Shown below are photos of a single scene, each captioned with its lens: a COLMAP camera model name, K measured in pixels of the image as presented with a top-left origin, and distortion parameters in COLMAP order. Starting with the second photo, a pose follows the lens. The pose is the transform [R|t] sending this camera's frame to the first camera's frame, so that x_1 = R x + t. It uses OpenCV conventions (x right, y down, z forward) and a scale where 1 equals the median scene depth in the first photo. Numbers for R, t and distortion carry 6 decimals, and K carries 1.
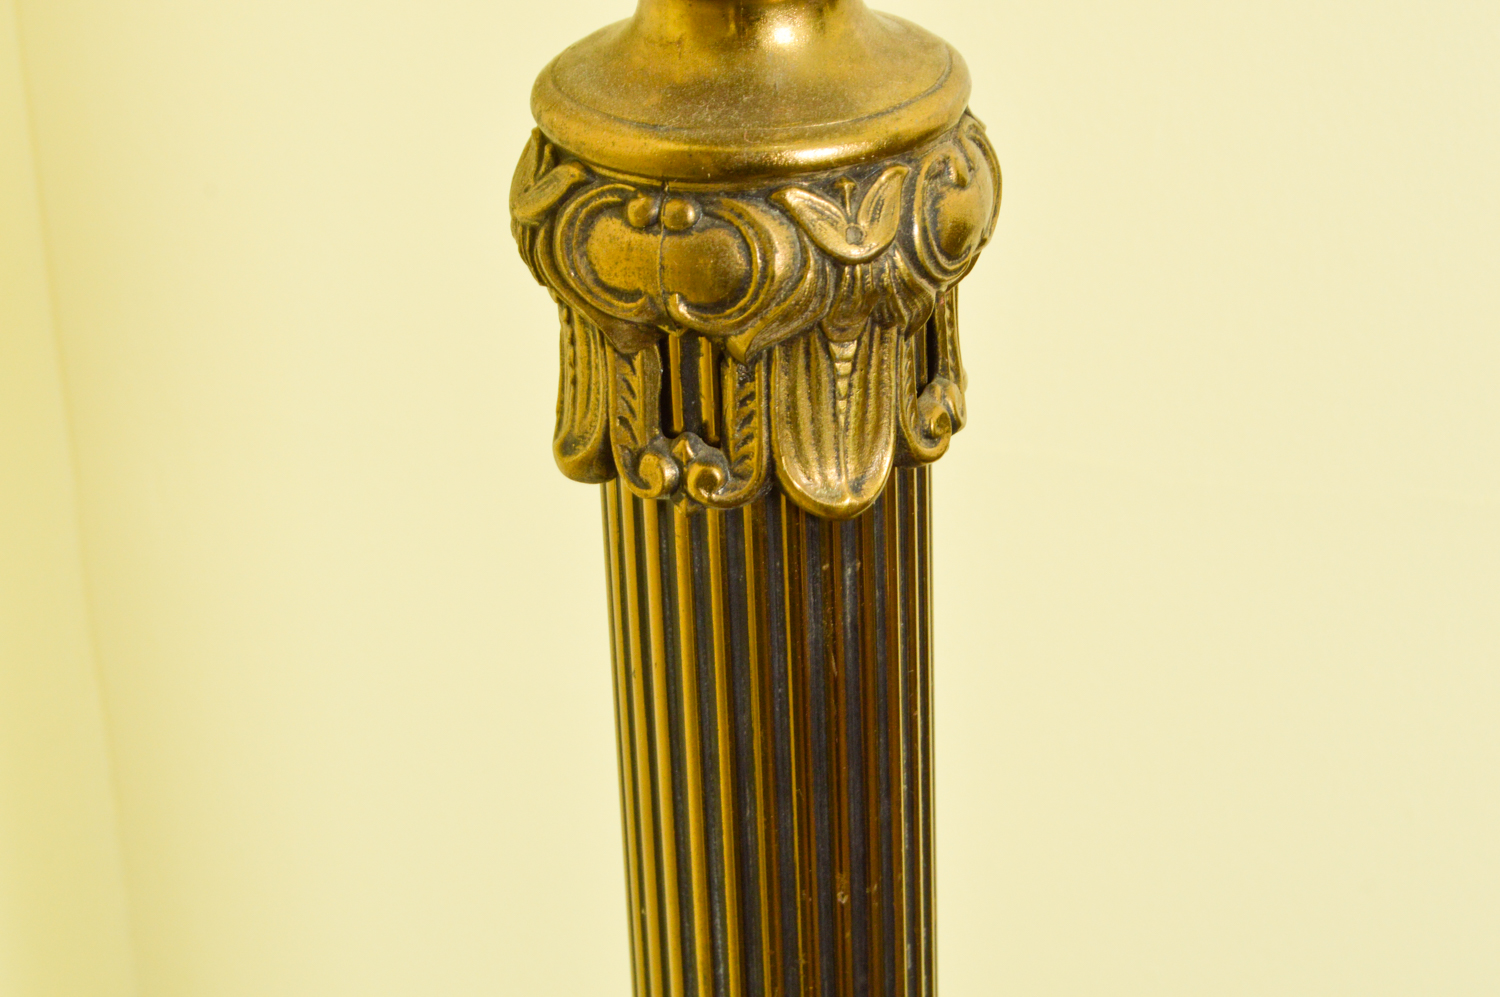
lens RADIAL K [[3455.1, 0, 750.0], [0, 3455.1, 498.5], [0, 0, 1]] dist [-0.028378, -0.280607]
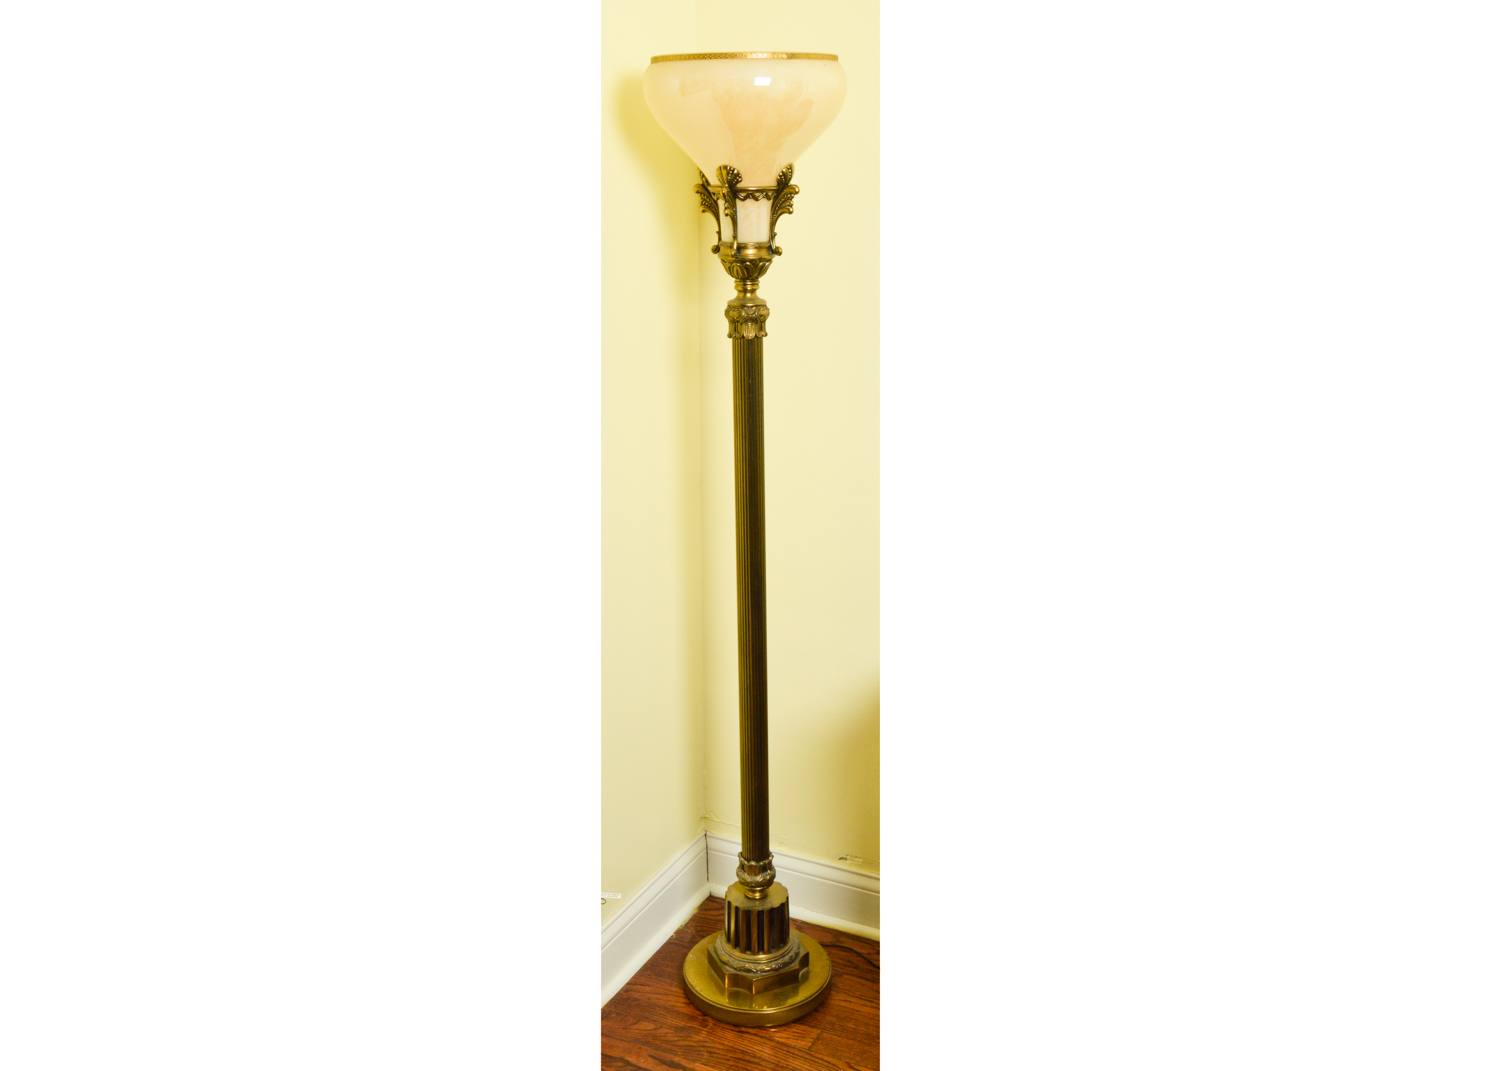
lens RADIAL K [[1394.5, 0, 750.0], [0, 1394.5, 535.5], [0, 0, 1]] dist [-0.079571, 0.001830]
pose [[0.962182, 0.089641, -0.257236, 1.296876], [-0.128277, 0.982152, -0.137557, 1.305774], [0.240314, 0.165352, 0.956508, -3.328720]]
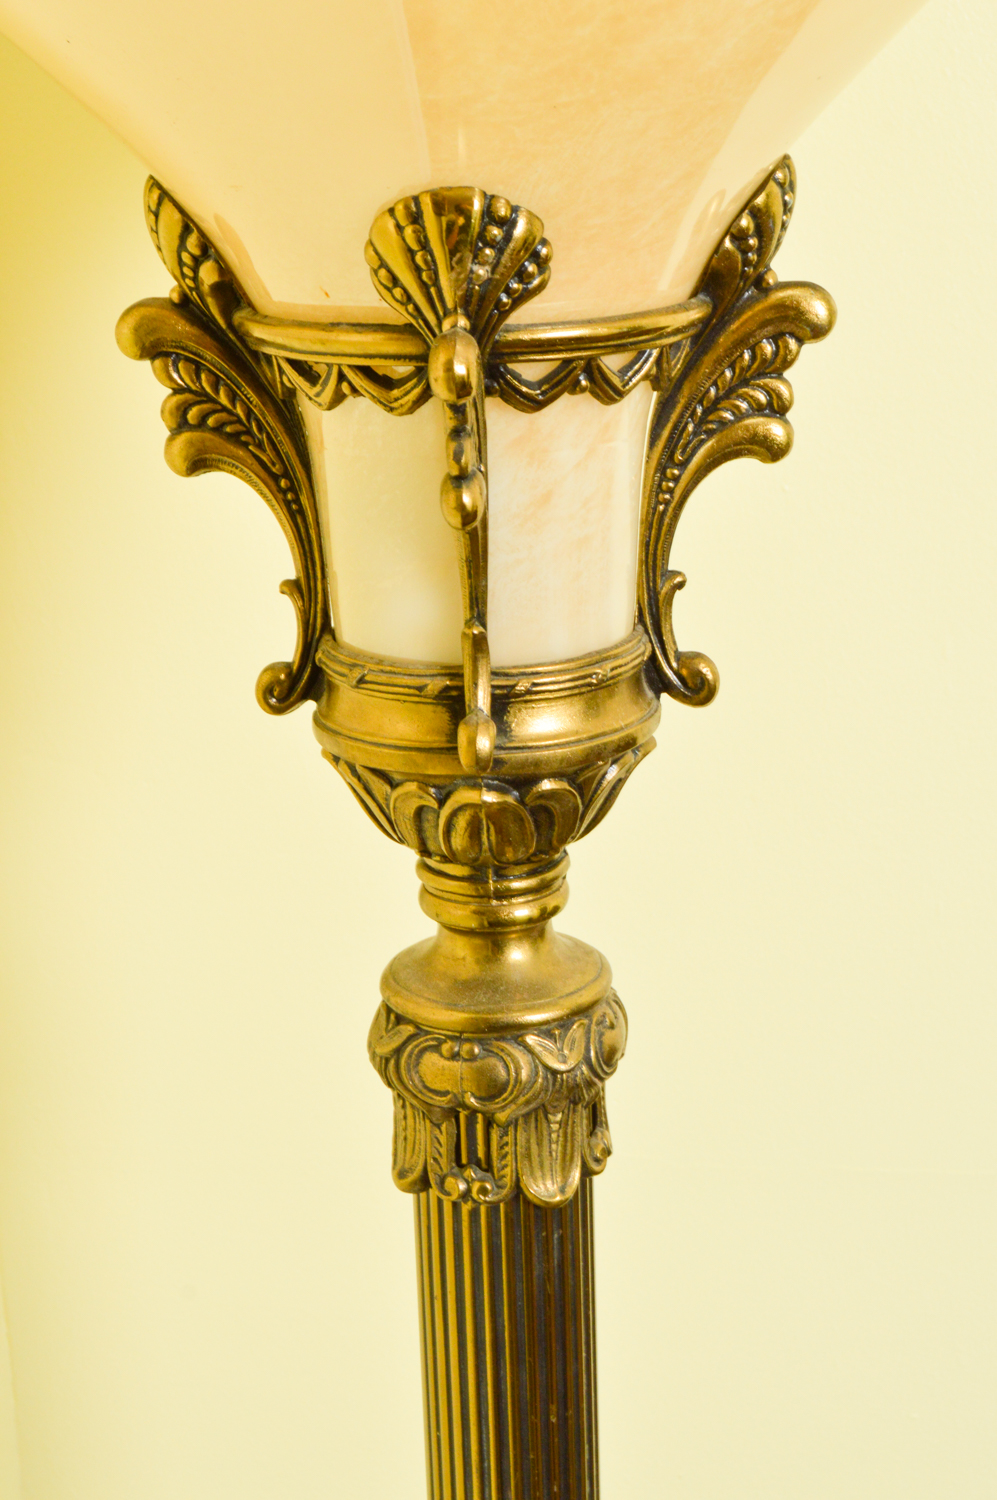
lens RADIAL K [[2650.7, 0, 498.5], [0, 2650.7, 750.0], [0, 0, 1]] dist [-0.038531, -0.035748]
pose [[0.995524, -0.027911, 0.090293, -0.127231], [0.041510, 0.987441, -0.152434, -0.021738], [-0.084904, 0.155500, 0.984180, -0.447029]]
